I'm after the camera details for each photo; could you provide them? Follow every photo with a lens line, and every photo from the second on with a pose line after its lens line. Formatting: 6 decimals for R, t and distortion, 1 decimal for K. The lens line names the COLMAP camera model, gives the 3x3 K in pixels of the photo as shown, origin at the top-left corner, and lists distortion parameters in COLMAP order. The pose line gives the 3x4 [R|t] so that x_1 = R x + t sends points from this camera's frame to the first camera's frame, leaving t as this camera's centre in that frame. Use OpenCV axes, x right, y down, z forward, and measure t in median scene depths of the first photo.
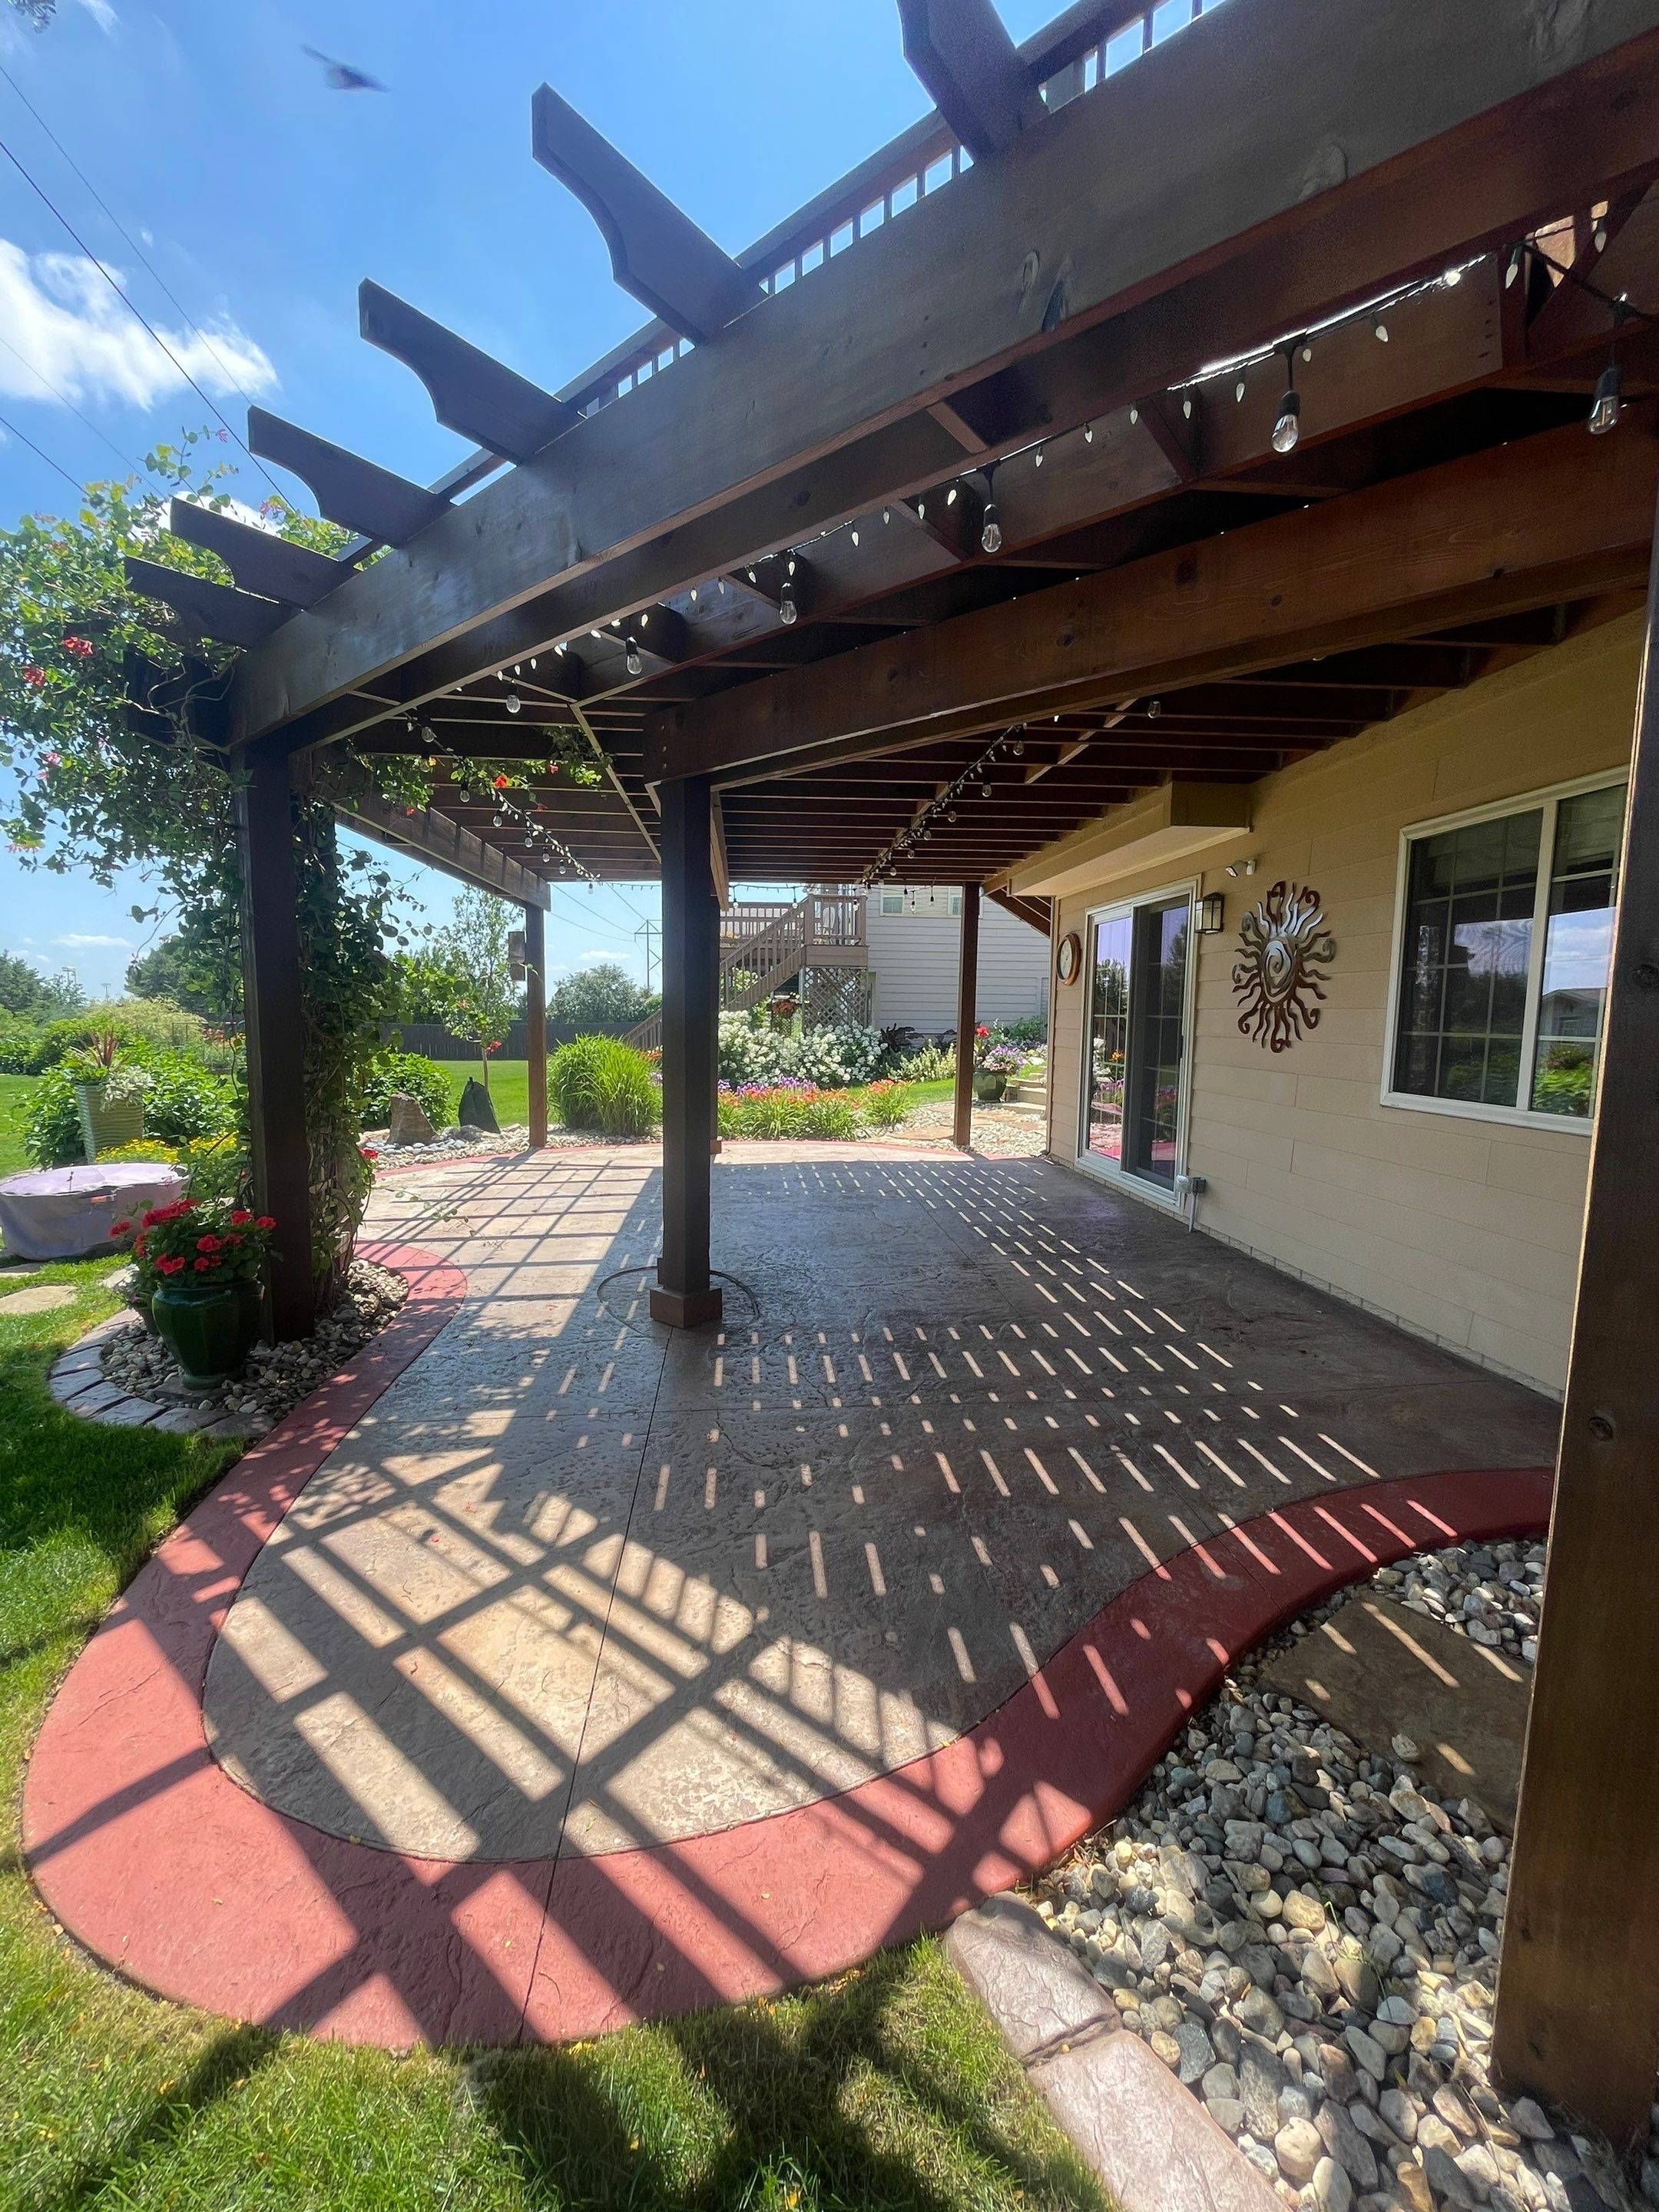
lens RADIAL K [[891.9, 0, 826.6], [0, 891.9, 1108.0], [0, 0, 1]] dist [-0.002466, -0.000652]
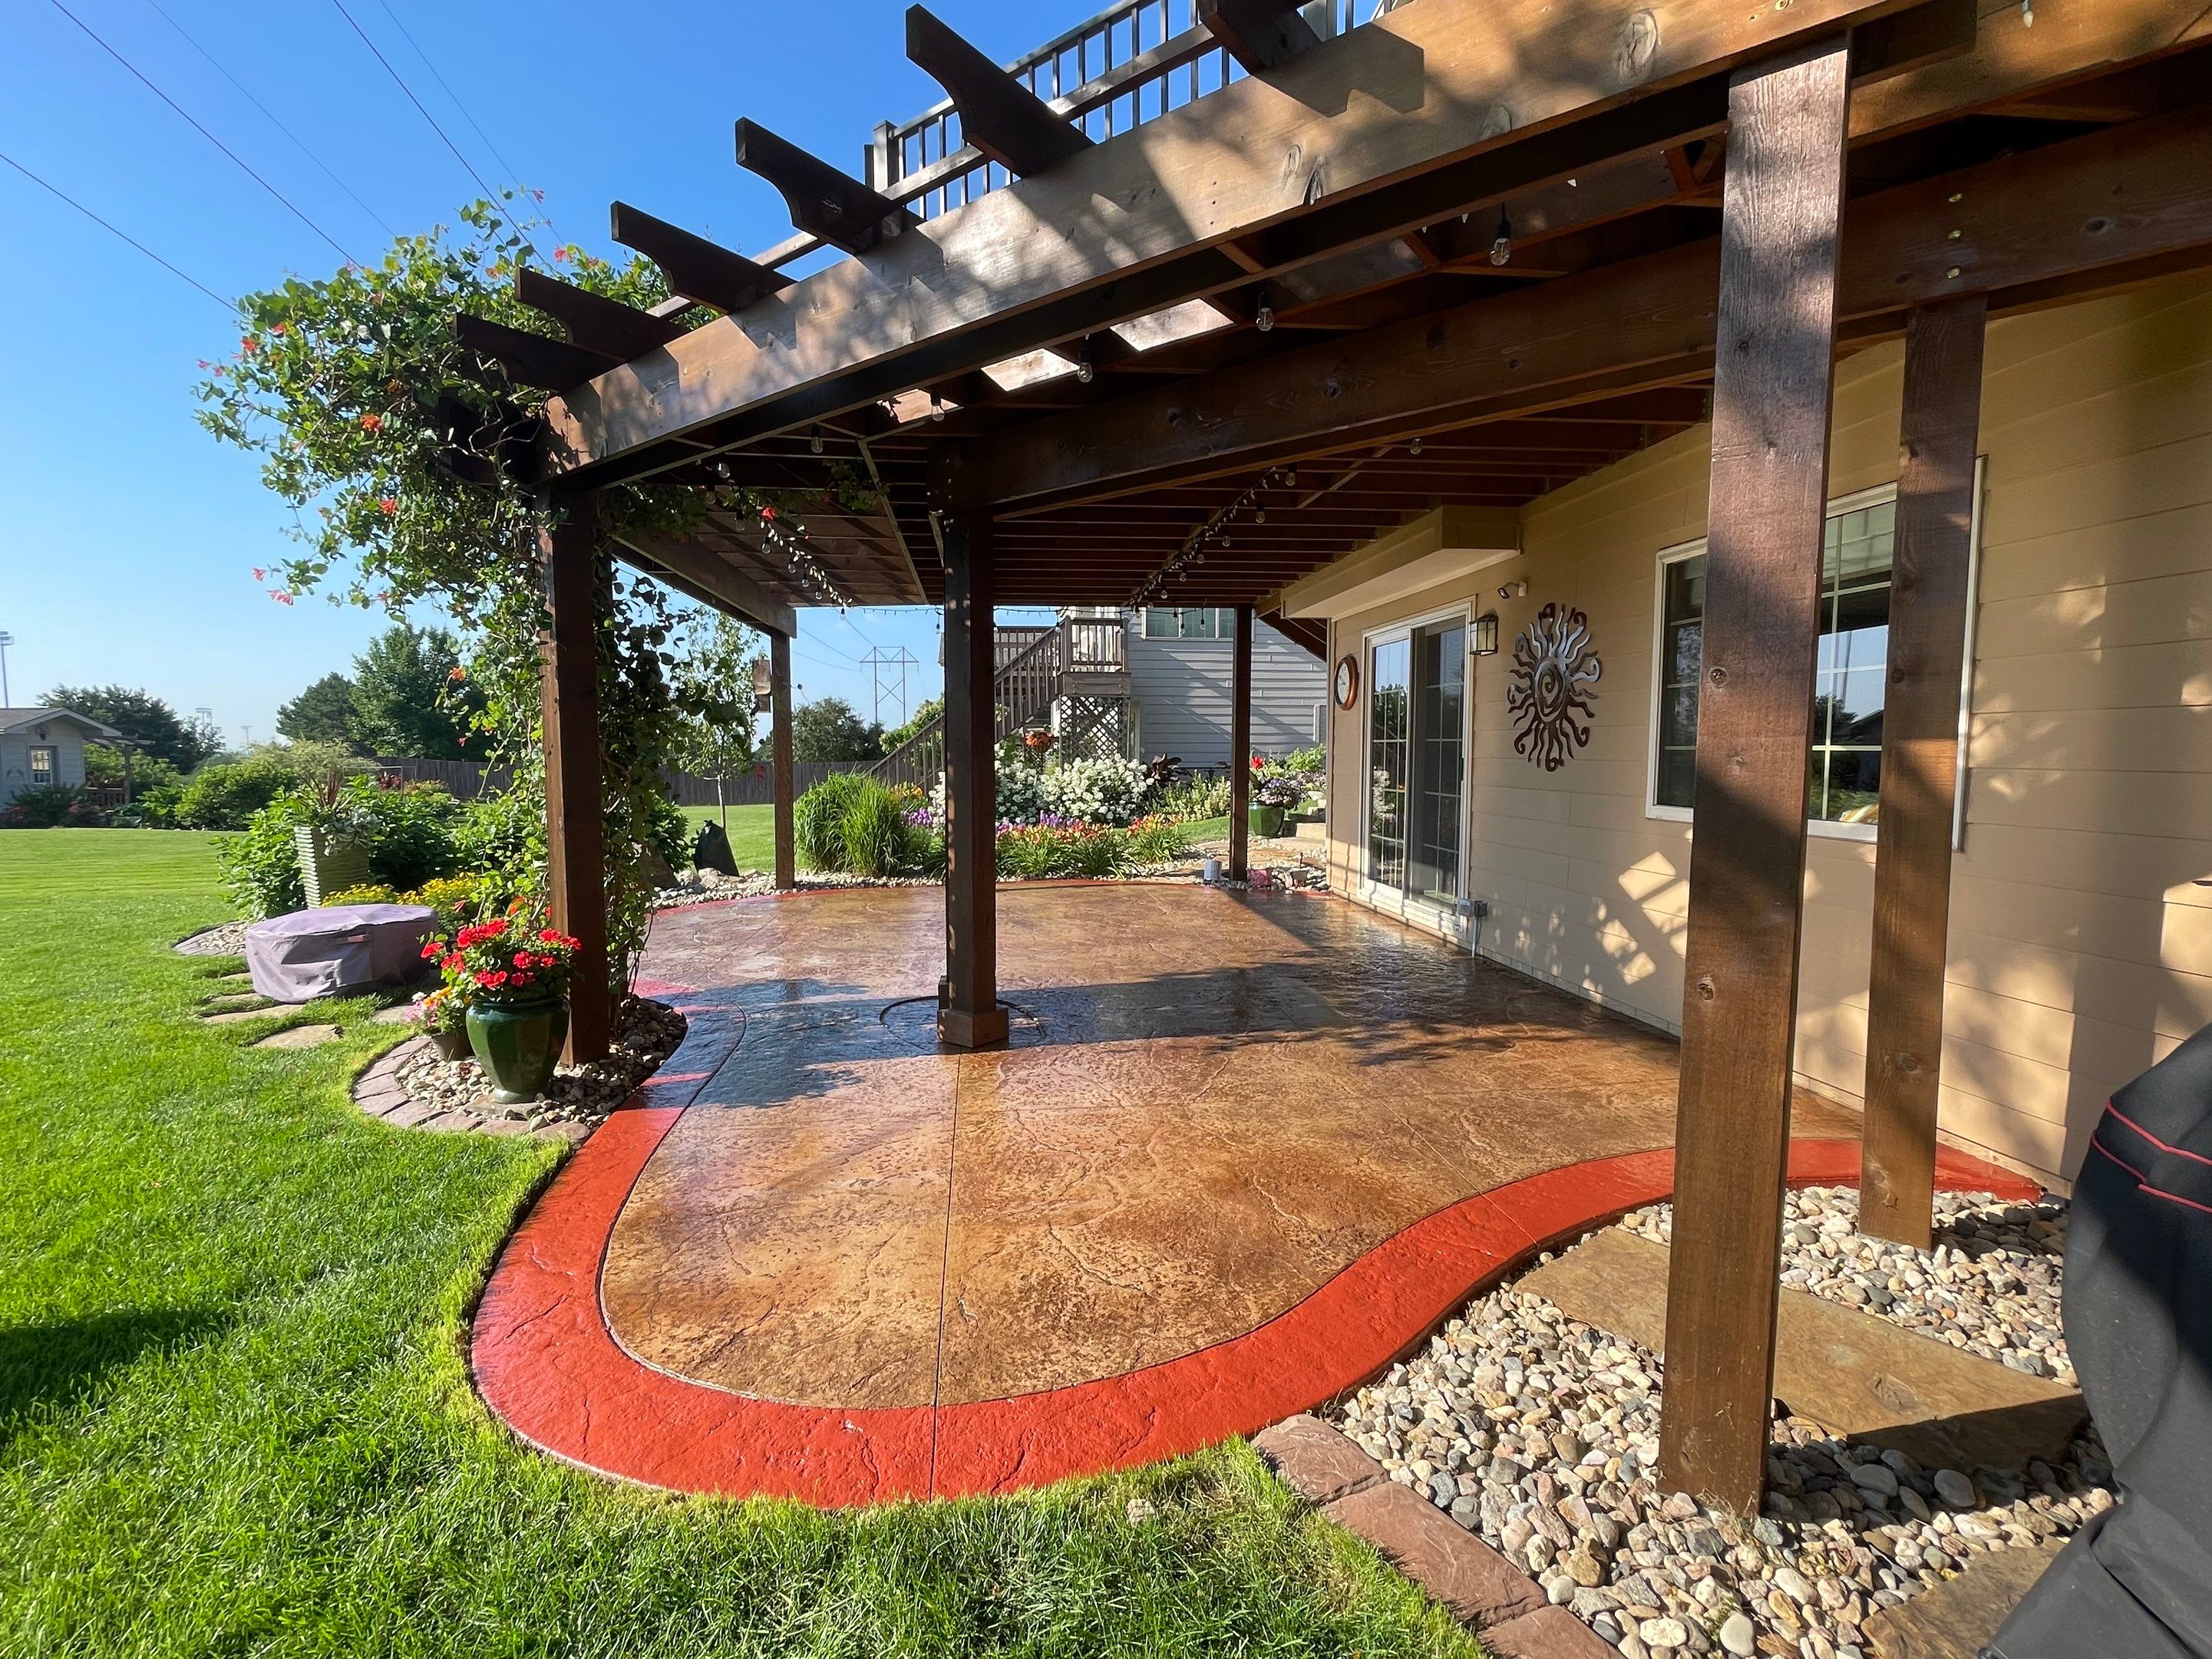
lens RADIAL K [[1014.2, 0, 1101.9], [0, 1014.2, 833.9], [0, 0, 1]] dist [-0.001493, -0.001138]
pose [[0.999657, -0.013536, 0.022440, -0.029831], [0.014066, 0.999622, -0.023631, 0.028682], [-0.022112, 0.023939, 0.999469, -0.135528]]
